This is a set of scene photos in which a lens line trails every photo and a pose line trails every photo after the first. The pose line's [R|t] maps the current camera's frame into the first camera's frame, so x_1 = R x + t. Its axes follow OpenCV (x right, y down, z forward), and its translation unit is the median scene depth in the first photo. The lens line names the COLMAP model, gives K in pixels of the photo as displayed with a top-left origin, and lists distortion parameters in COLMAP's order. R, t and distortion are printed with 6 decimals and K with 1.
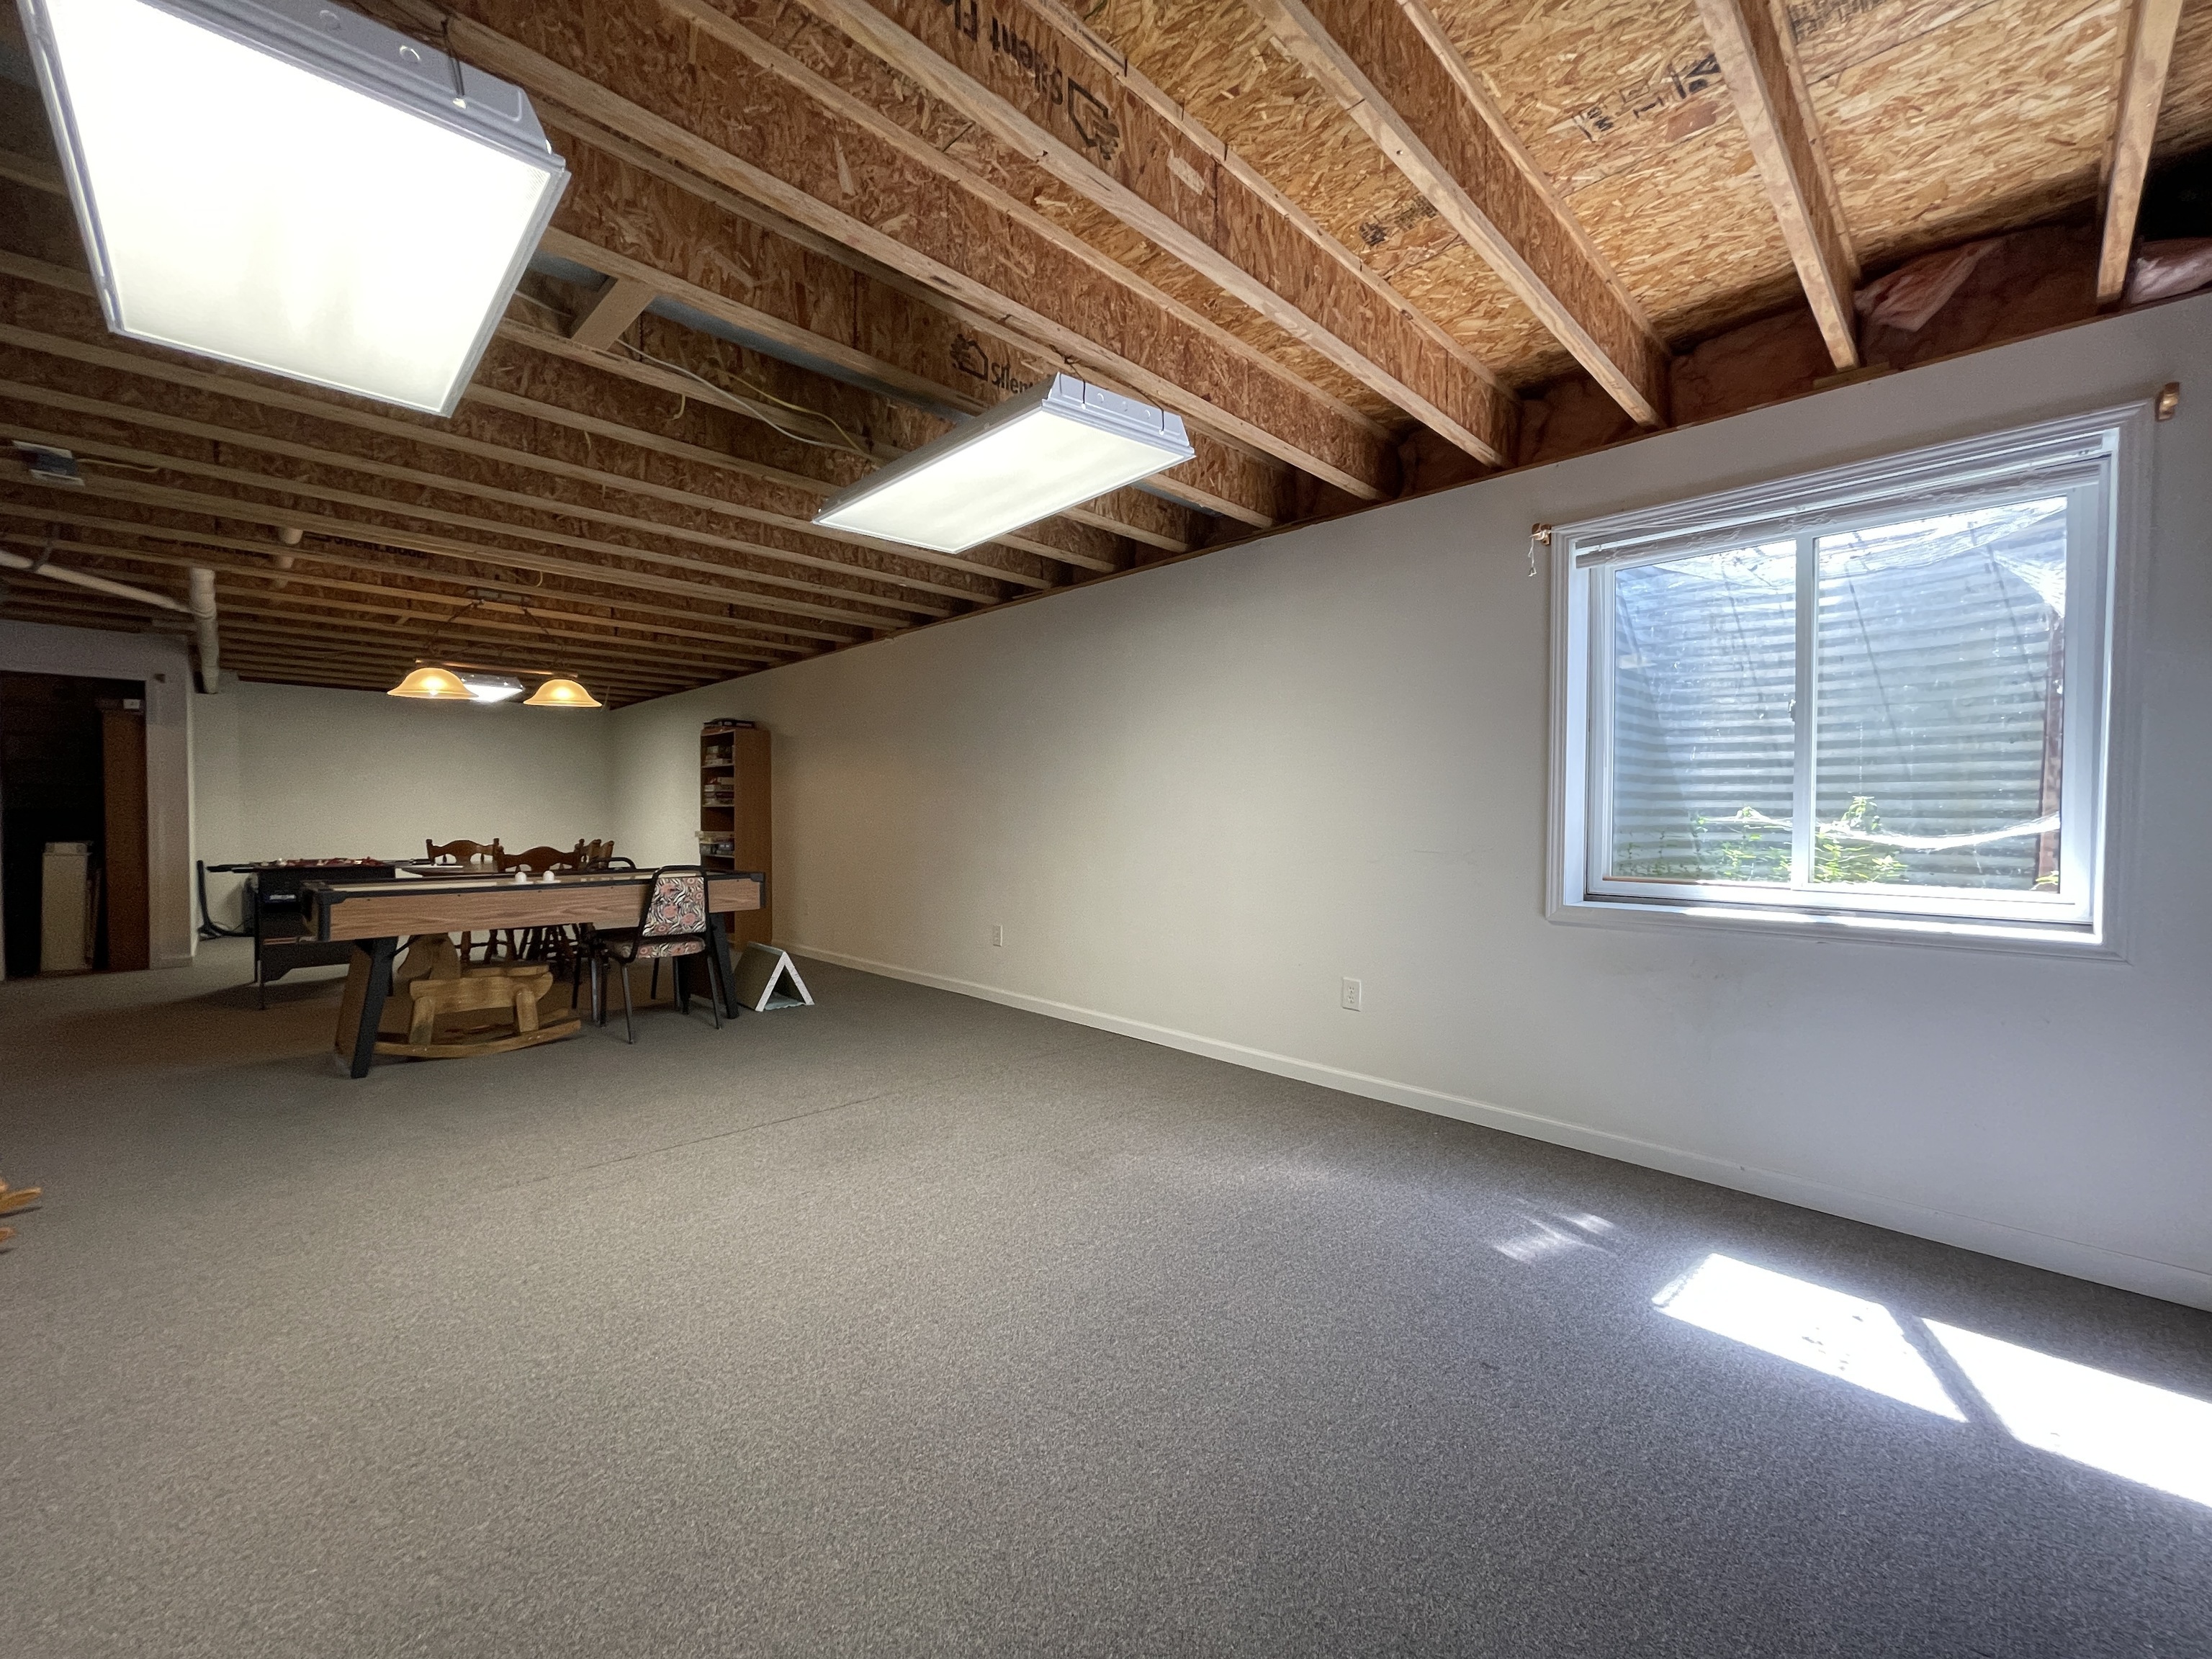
lens RADIAL K [[883.9, 0, 1106.0], [0, 883.9, 829.5], [0, 0, 1]] dist [-0.008797, -0.000075]
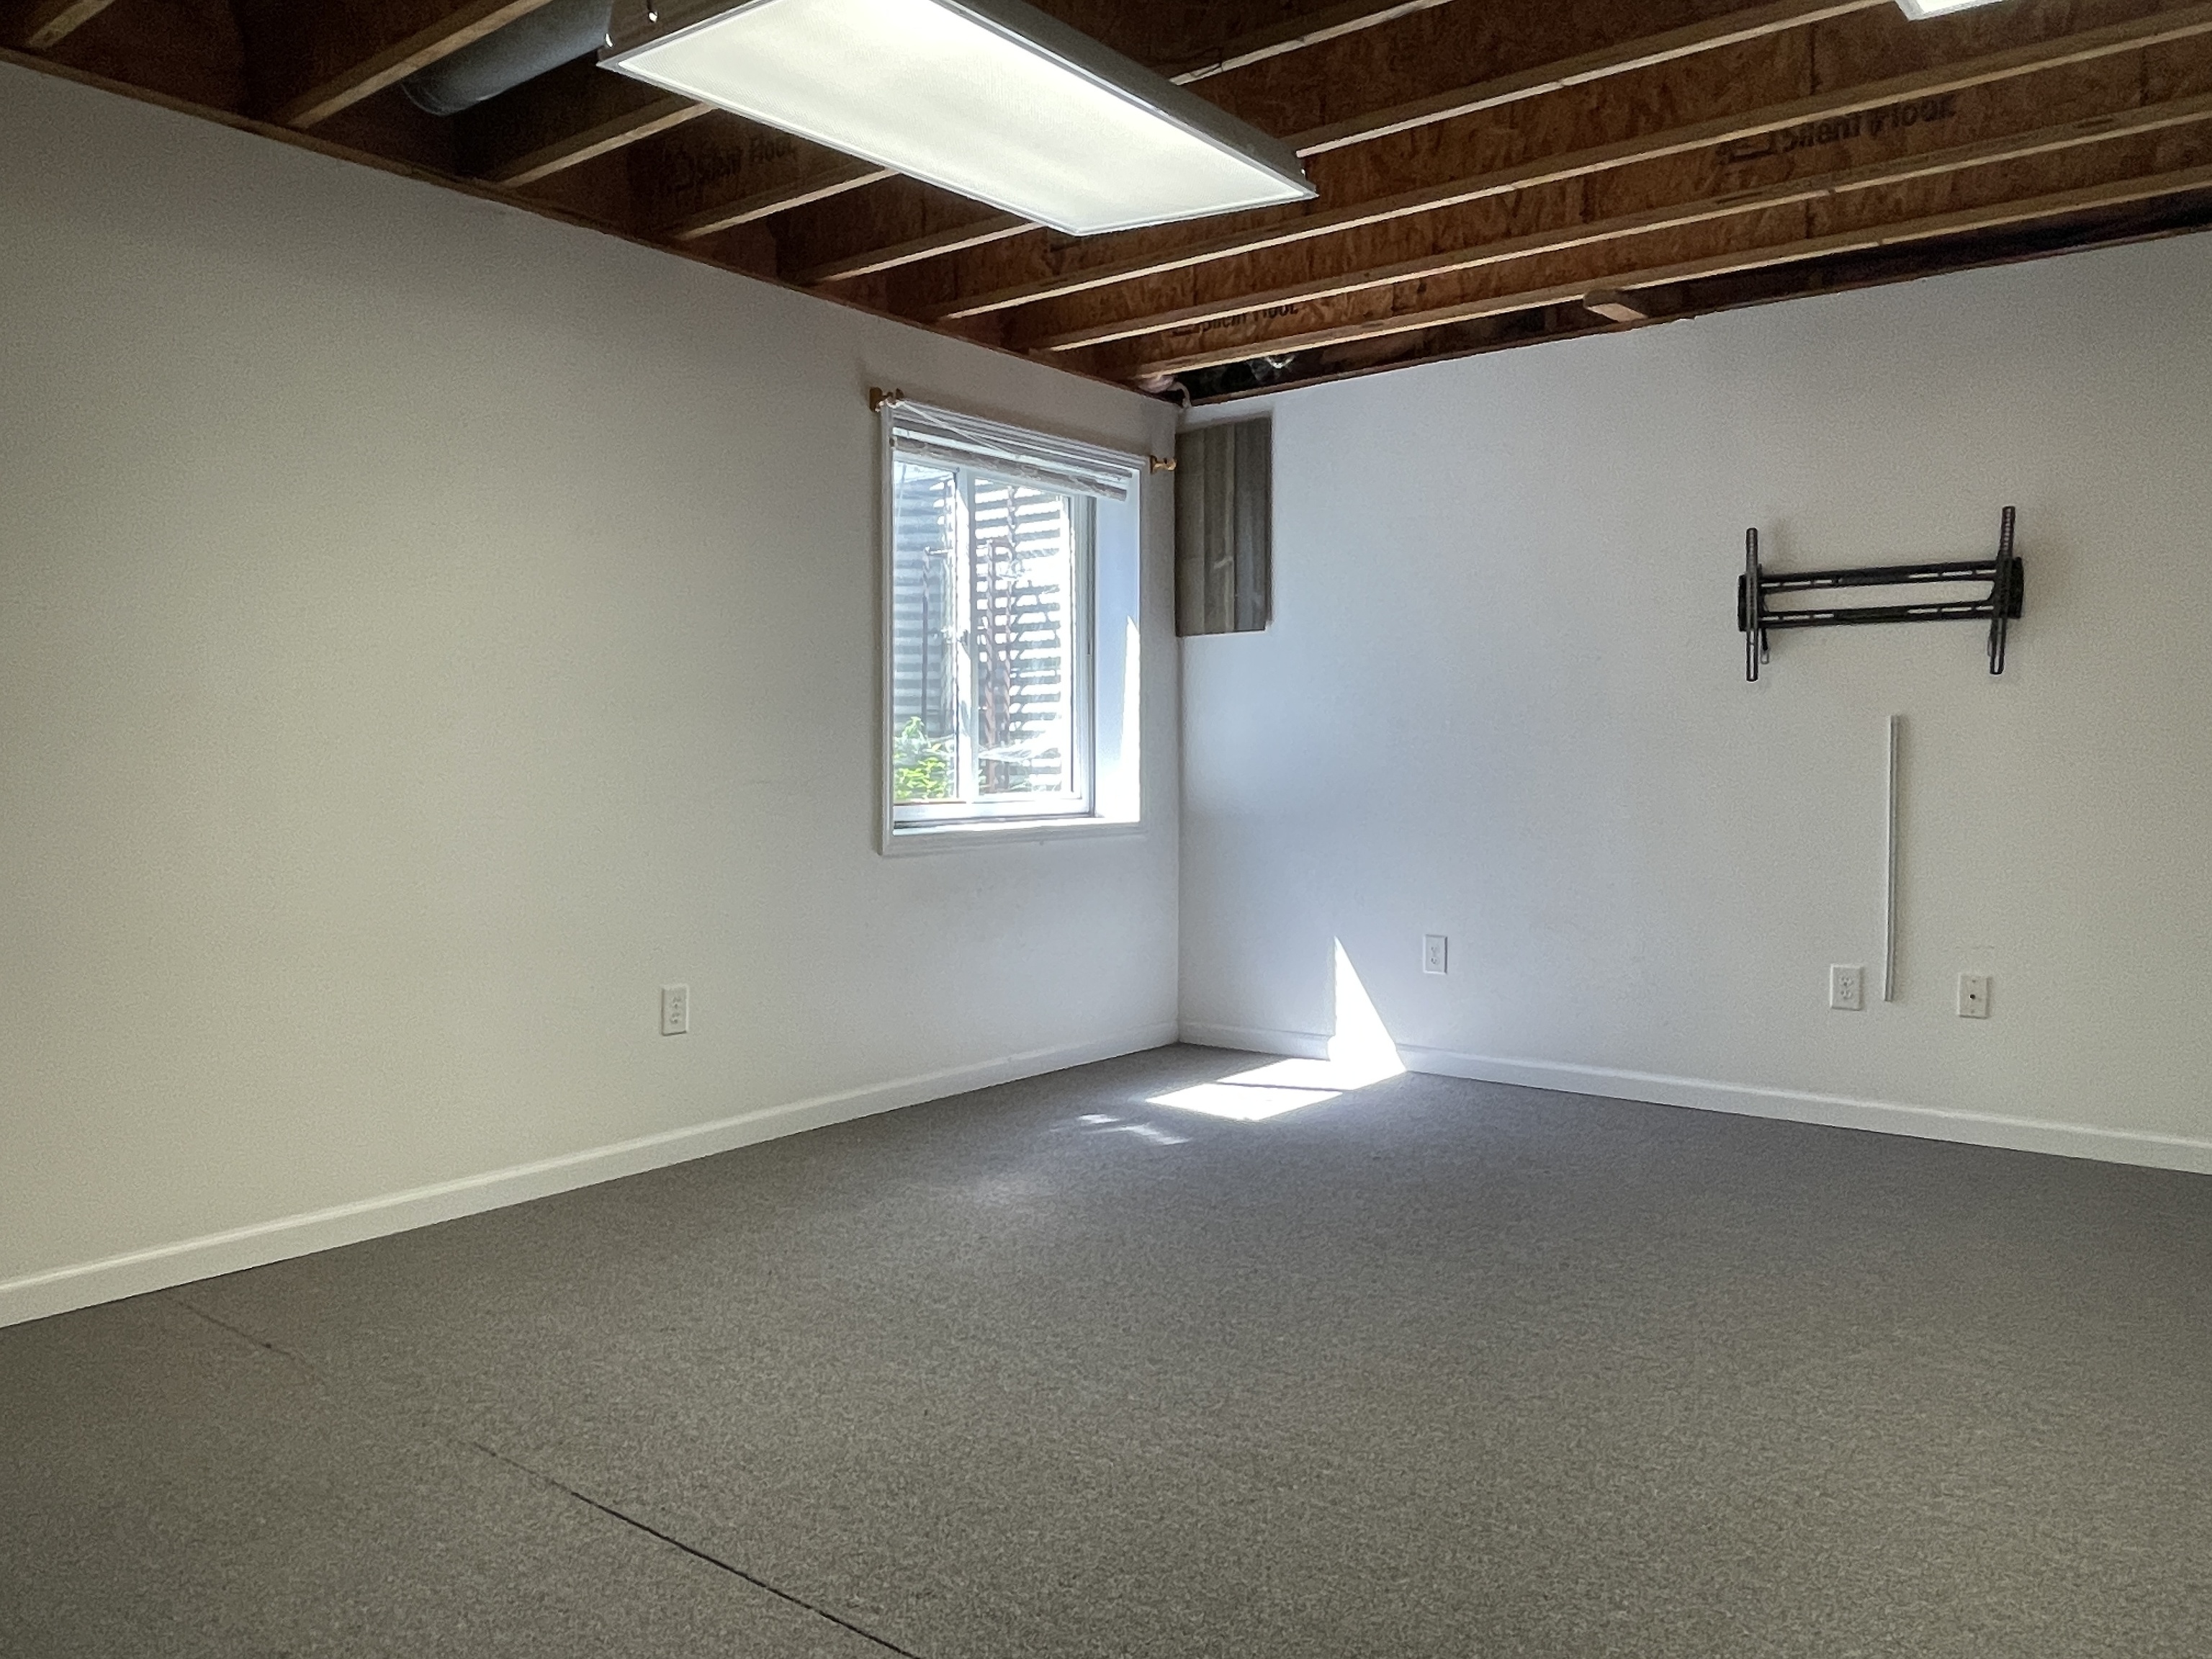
lens RADIAL K [[1544.7, 0, 1106.0], [0, 1544.7, 829.5], [0, 0, 1]] dist [0.001697, 0.000566]
pose [[-0.155522, -0.055717, 0.986260, -0.976561], [0.022080, 0.997963, 0.059860, -0.003558], [-0.987586, 0.031086, -0.153975, 0.975849]]
